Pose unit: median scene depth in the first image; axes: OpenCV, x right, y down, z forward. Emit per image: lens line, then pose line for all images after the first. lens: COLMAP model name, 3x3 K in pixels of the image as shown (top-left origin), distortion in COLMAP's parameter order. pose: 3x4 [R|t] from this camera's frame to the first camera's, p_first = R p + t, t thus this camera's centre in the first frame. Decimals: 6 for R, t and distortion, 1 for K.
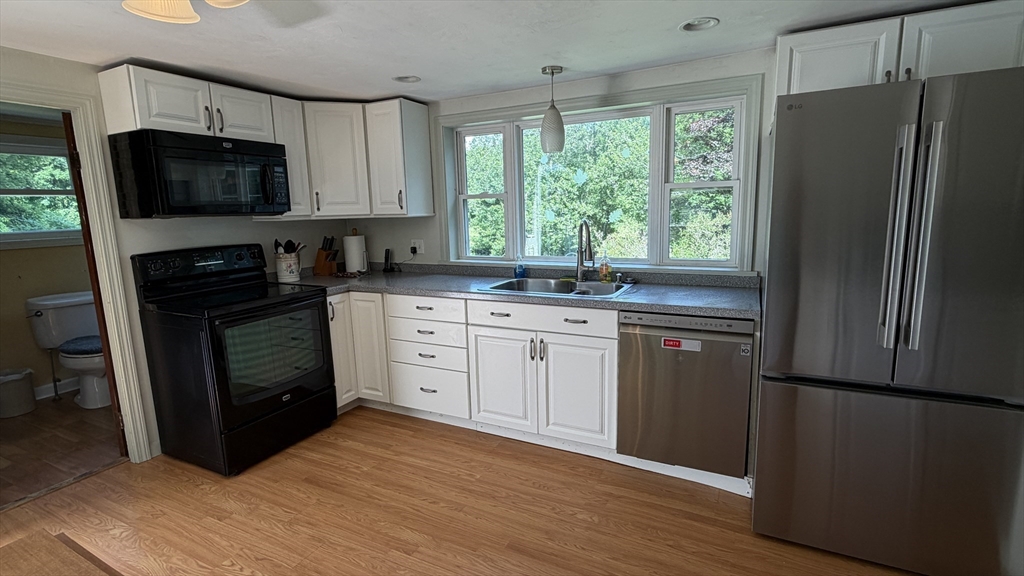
lens RADIAL K [[476.7, 0, 518.6], [0, 476.7, 284.4], [0, 0, 1]] dist [-0.010471, 0.000134]
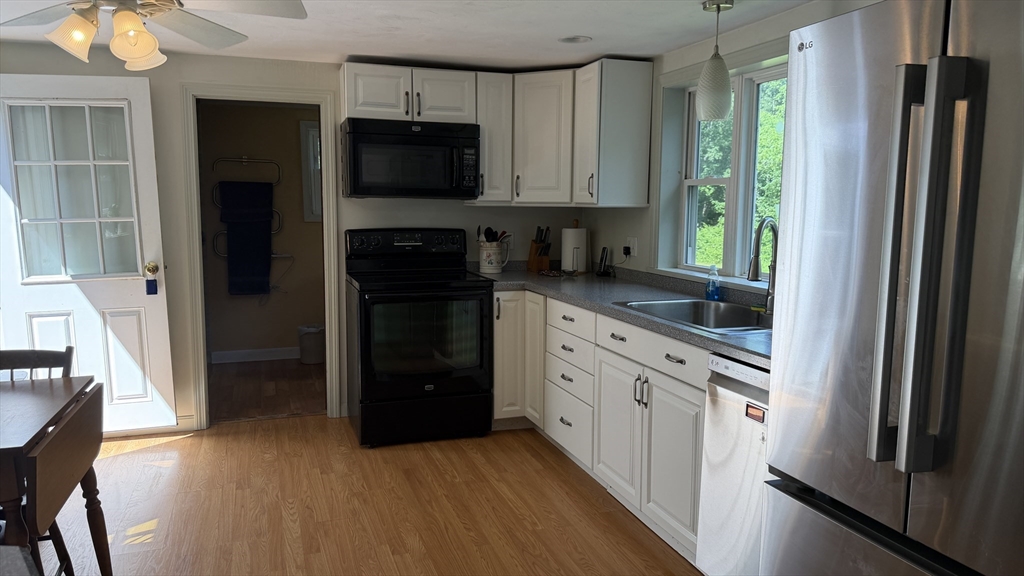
lens RADIAL K [[717.3, 0, 512.0], [0, 717.3, 288.0], [0, 0, 1]] dist [0.090448, -0.135430]
pose [[0.713797, 0.113781, -0.691048, 0.562443], [-0.136922, 0.990346, 0.021631, -0.014606], [0.686838, 0.079179, 0.722485, 0.044863]]
